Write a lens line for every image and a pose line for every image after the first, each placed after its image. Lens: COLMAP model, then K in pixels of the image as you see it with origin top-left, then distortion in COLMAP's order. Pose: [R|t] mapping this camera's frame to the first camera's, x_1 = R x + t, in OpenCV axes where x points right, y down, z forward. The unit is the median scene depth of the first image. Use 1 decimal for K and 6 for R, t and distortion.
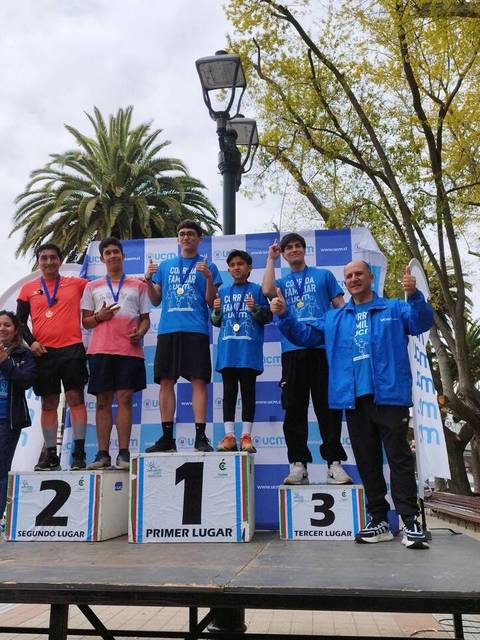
lens RADIAL K [[525.7, 0, 258.1], [0, 525.7, 319.8], [0, 0, 1]] dist [0.002053, -0.001819]
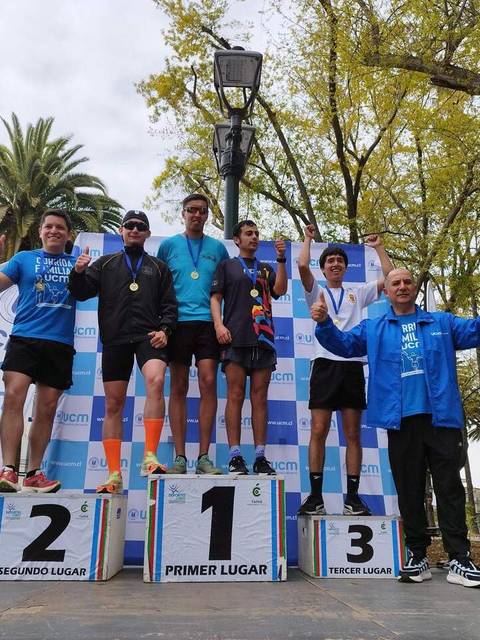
lens RADIAL K [[517.5, 0, 209.4], [0, 517.5, 327.6], [0, 0, 1]] dist [-0.000653, 0.001366]
pose [[0.985105, 0.073213, 0.155587, -0.088801], [-0.064392, 0.996058, -0.061005, 0.019361], [-0.159440, 0.050078, 0.985937, 0.045871]]
